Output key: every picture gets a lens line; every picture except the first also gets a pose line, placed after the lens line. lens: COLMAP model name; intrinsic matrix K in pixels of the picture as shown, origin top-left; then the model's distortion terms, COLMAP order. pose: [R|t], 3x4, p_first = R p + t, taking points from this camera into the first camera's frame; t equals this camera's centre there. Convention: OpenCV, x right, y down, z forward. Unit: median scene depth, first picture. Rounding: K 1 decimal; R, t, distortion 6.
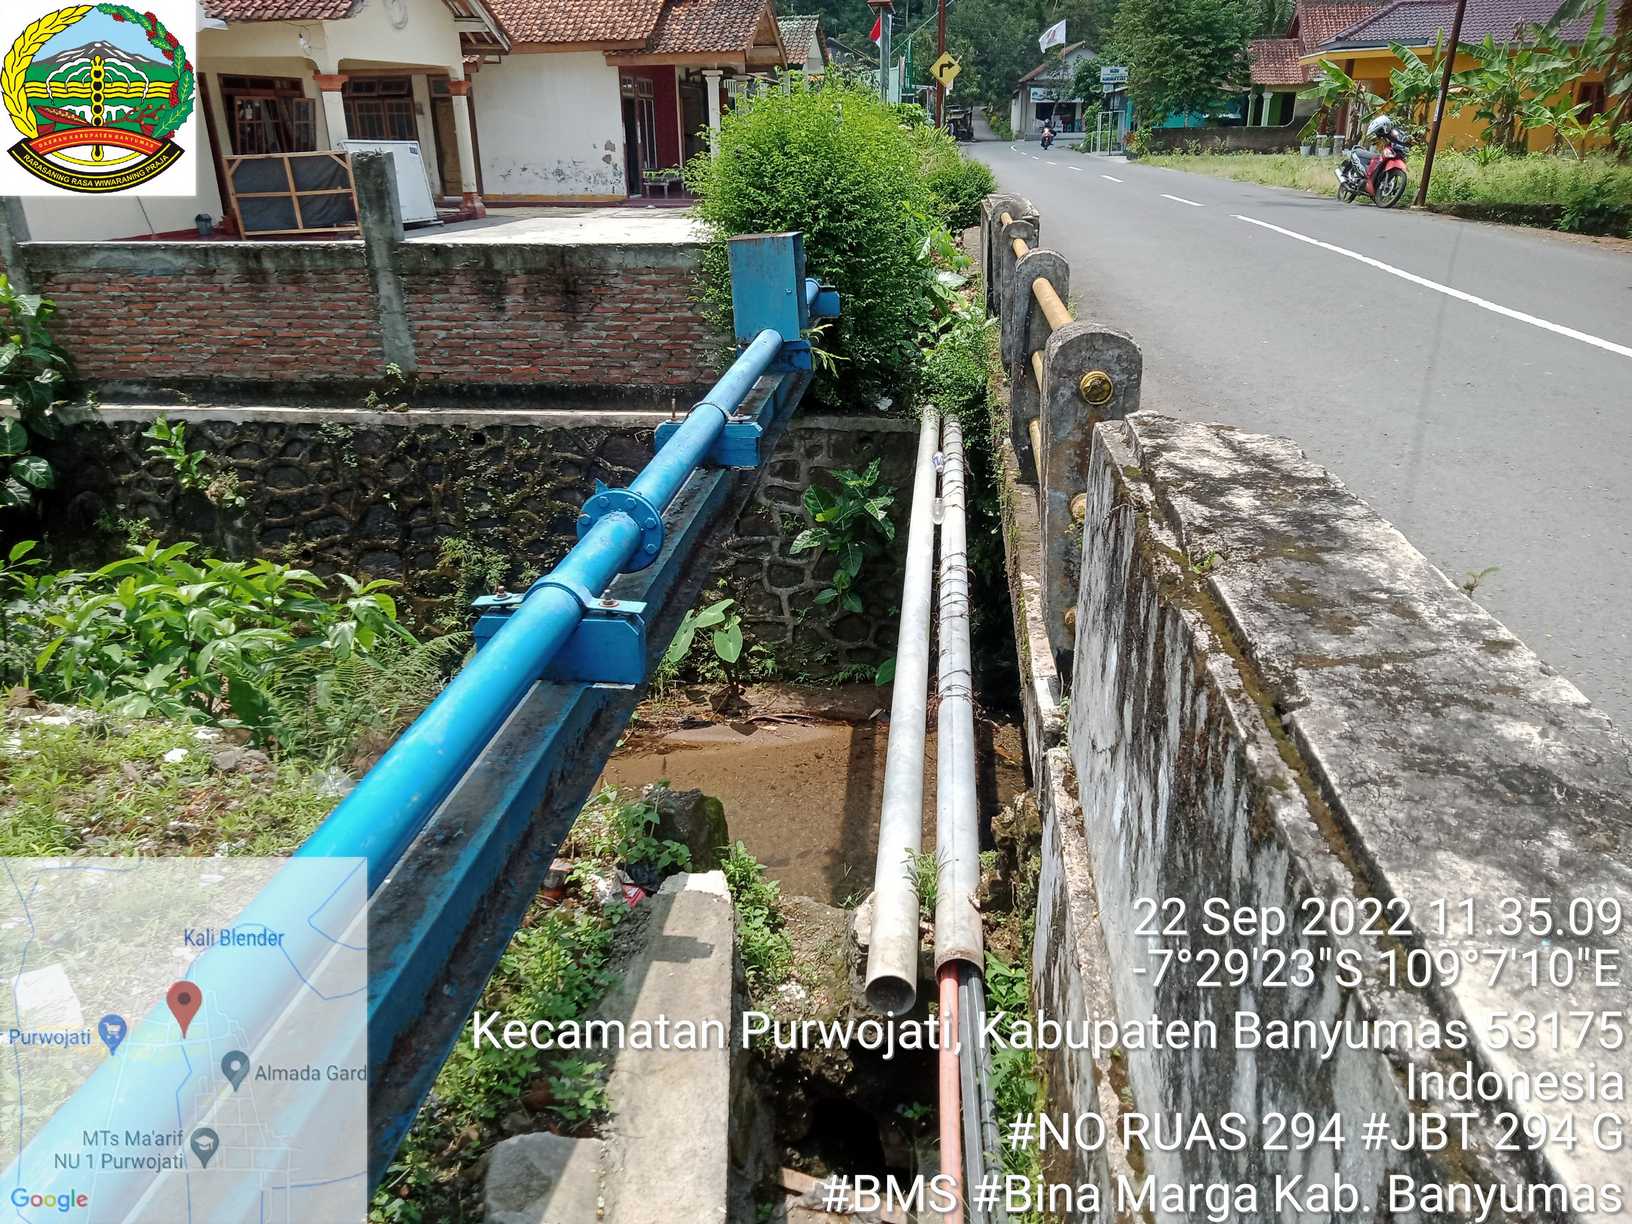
lens RADIAL K [[1187.1, 0, 816.0], [0, 1187.1, 612.0], [0, 0, 1]] dist [0.002622, 0.004894]
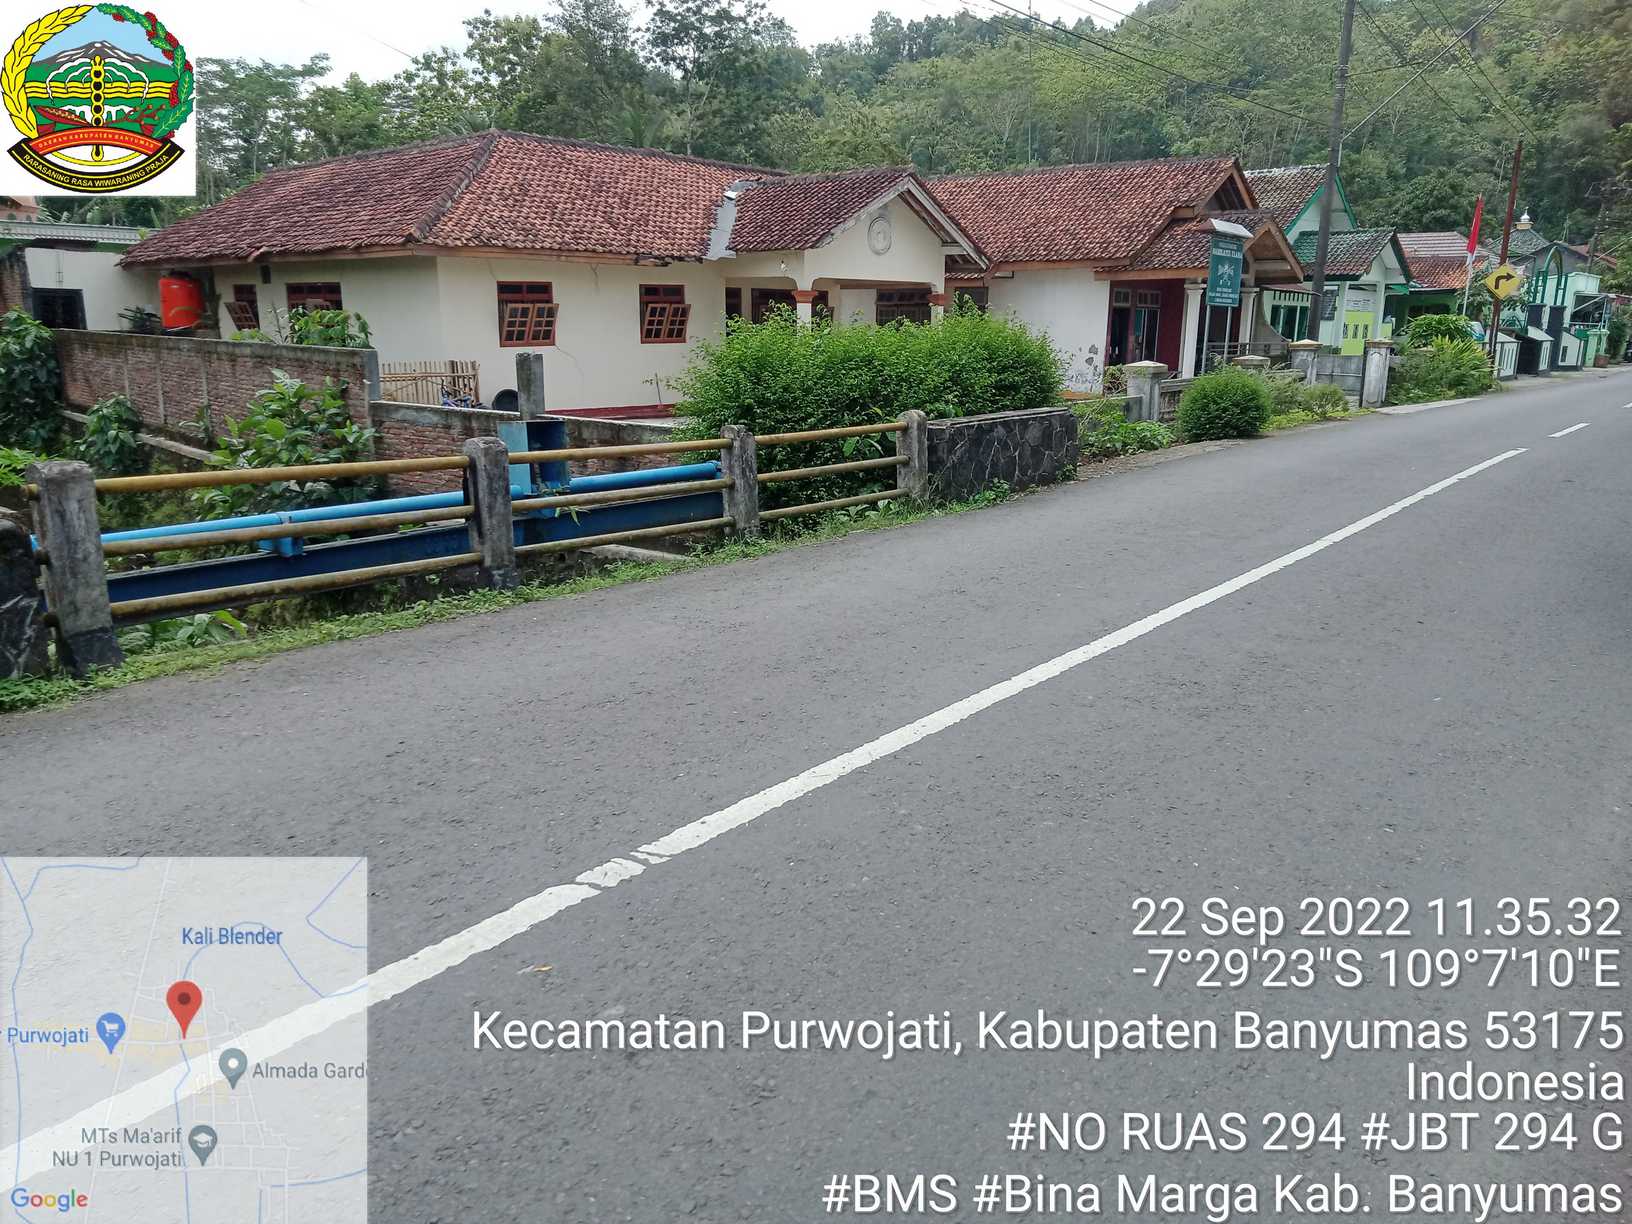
lens RADIAL K [[1155.6, 0, 815.6], [0, 1155.6, 641.9], [0, 0, 1]] dist [0.007492, -0.001427]
pose [[0.841681, 0.161273, -0.515329, 0.267033], [-0.221890, 0.973357, -0.057797, -0.015912], [0.492278, 0.162993, 0.855041, 0.009808]]
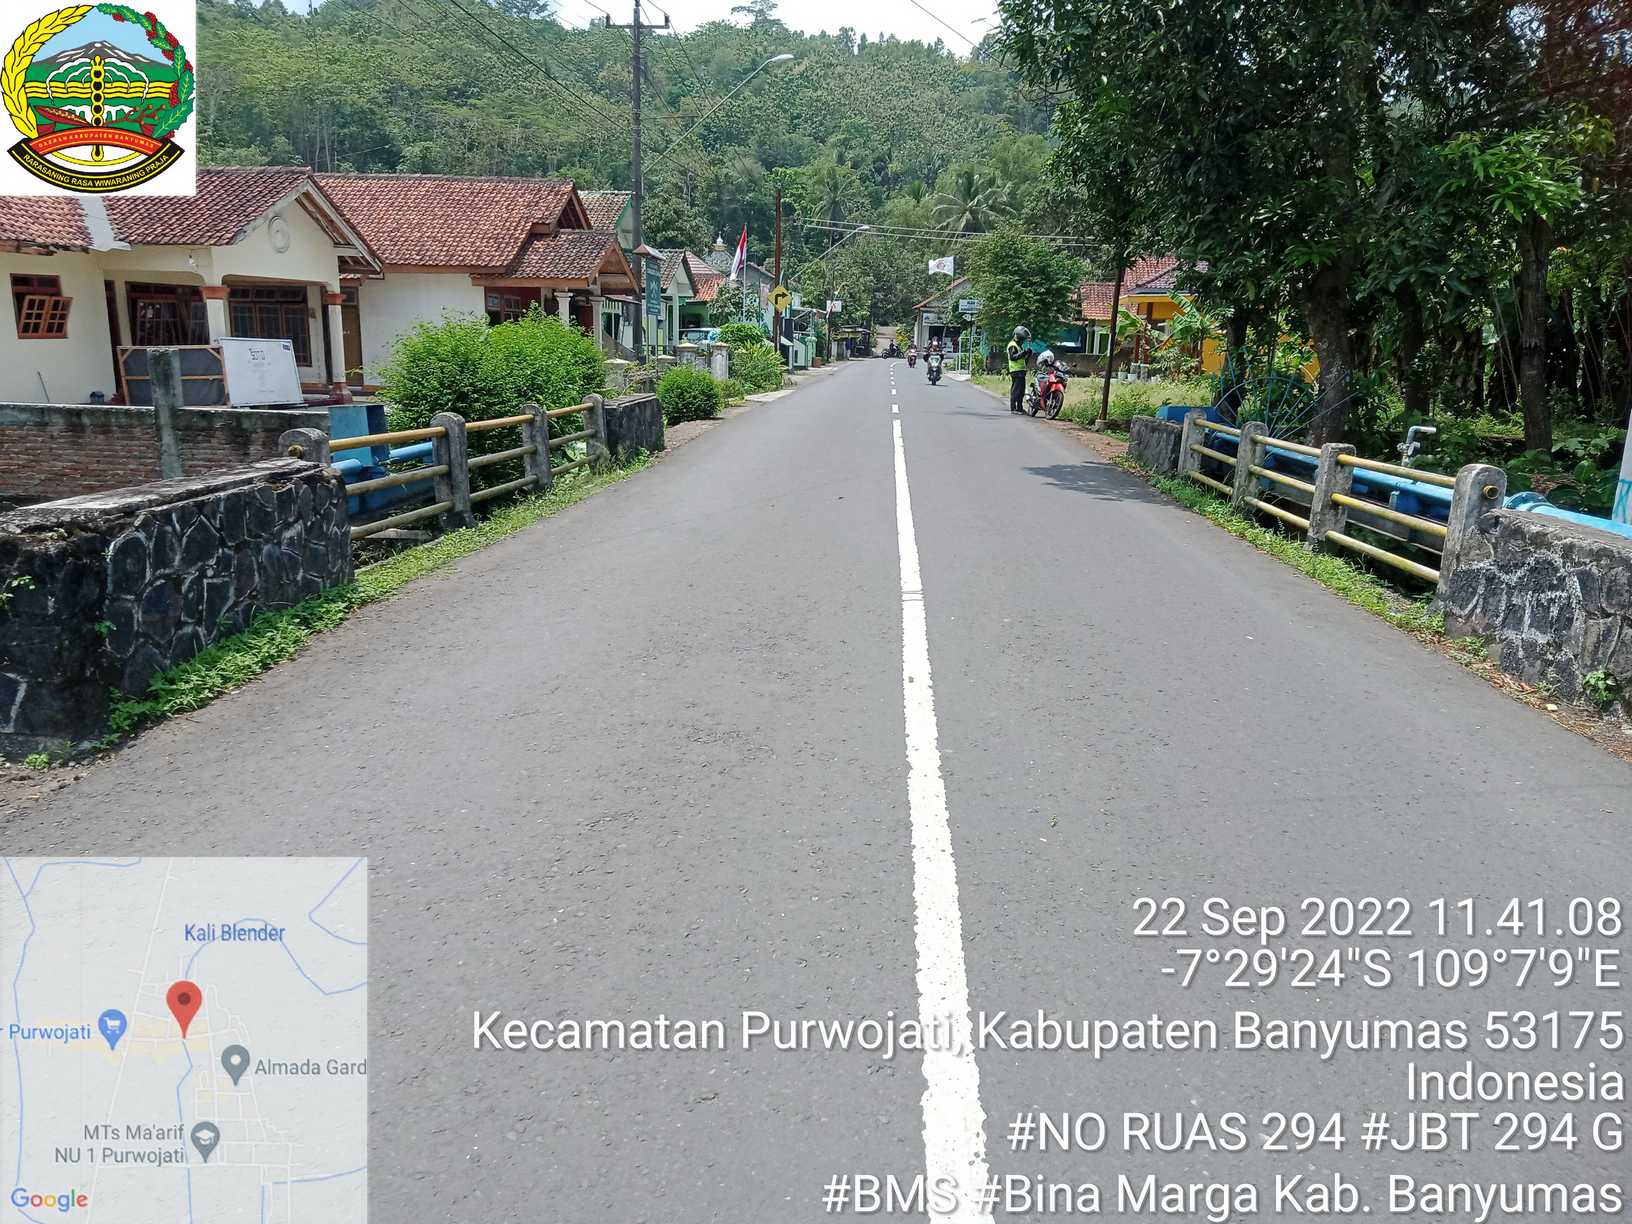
lens RADIAL K [[1179.9, 0, 816.0], [0, 1179.9, 612.0], [0, 0, 1]] dist [0.015924, -0.027571]
pose [[0.998189, 0.024950, 0.054733, 0.139040], [-0.015845, 0.986845, -0.160893, 0.061063], [-0.058027, 0.159734, 0.985453, -0.169888]]
